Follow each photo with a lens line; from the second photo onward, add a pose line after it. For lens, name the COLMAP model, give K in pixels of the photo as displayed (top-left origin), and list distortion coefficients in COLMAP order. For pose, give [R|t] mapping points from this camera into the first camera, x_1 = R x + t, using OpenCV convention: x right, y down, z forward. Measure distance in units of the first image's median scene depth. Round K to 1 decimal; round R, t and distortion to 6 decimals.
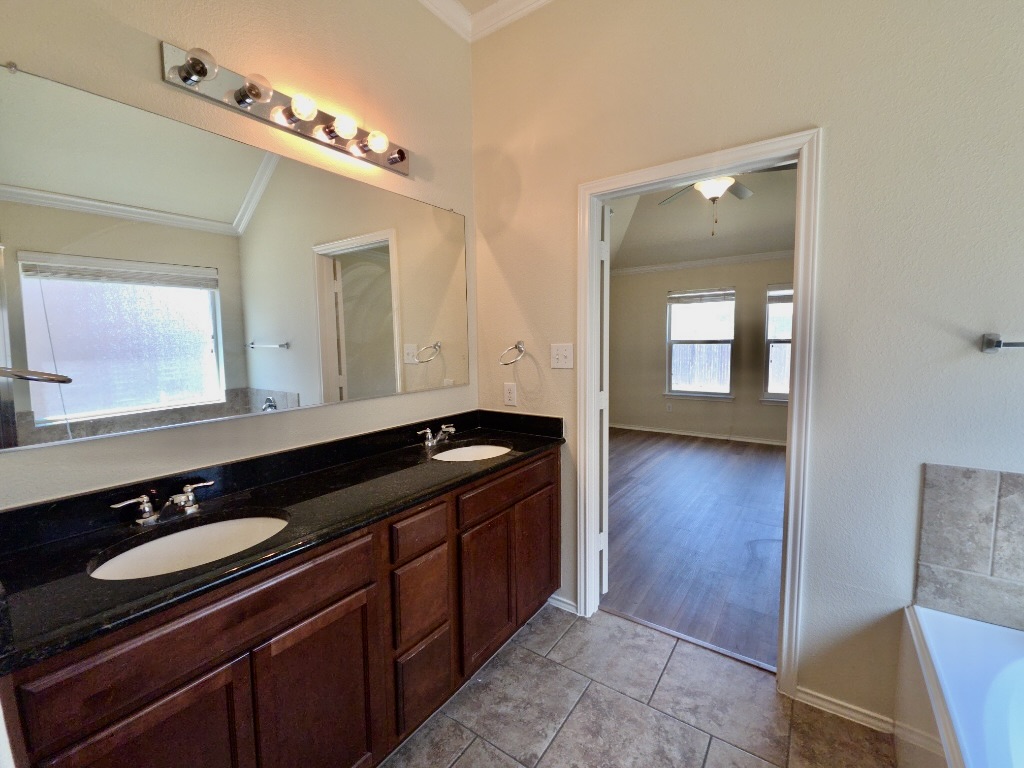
lens RADIAL K [[439.0, 0, 522.3], [0, 439.0, 379.9], [0, 0, 1]] dist [0.015753, -0.008763]
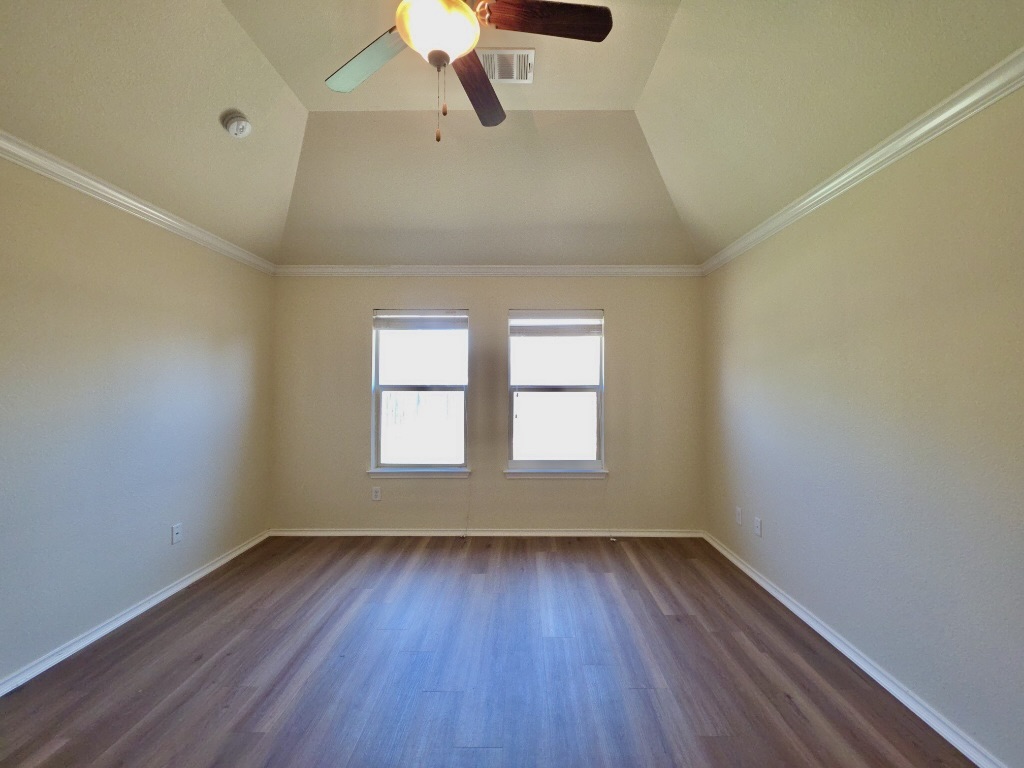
lens RADIAL K [[439.0, 0, 513.7], [0, 439.0, 381.4], [0, 0, 1]] dist [0.015753, -0.008763]
pose [[0.842822, 0.016984, 0.537925, 0.169179], [0.036629, 0.995374, -0.088817, -0.033737], [-0.536945, 0.094561, 0.838301, 0.381284]]
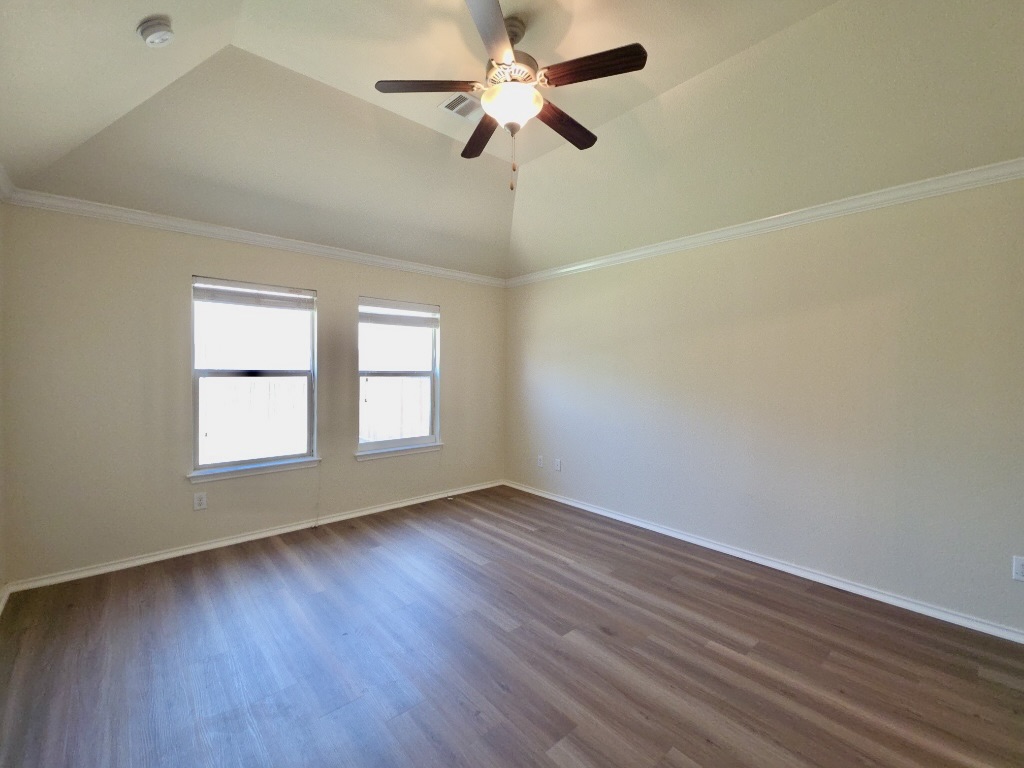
lens RADIAL K [[439.0, 0, 516.4], [0, 439.0, 380.1], [0, 0, 1]] dist [0.015753, -0.008763]
pose [[0.261135, -0.008065, 0.965269, -0.073103], [0.076218, 0.997015, -0.012290, -0.045200], [-0.962289, 0.076780, 0.260970, 0.531275]]
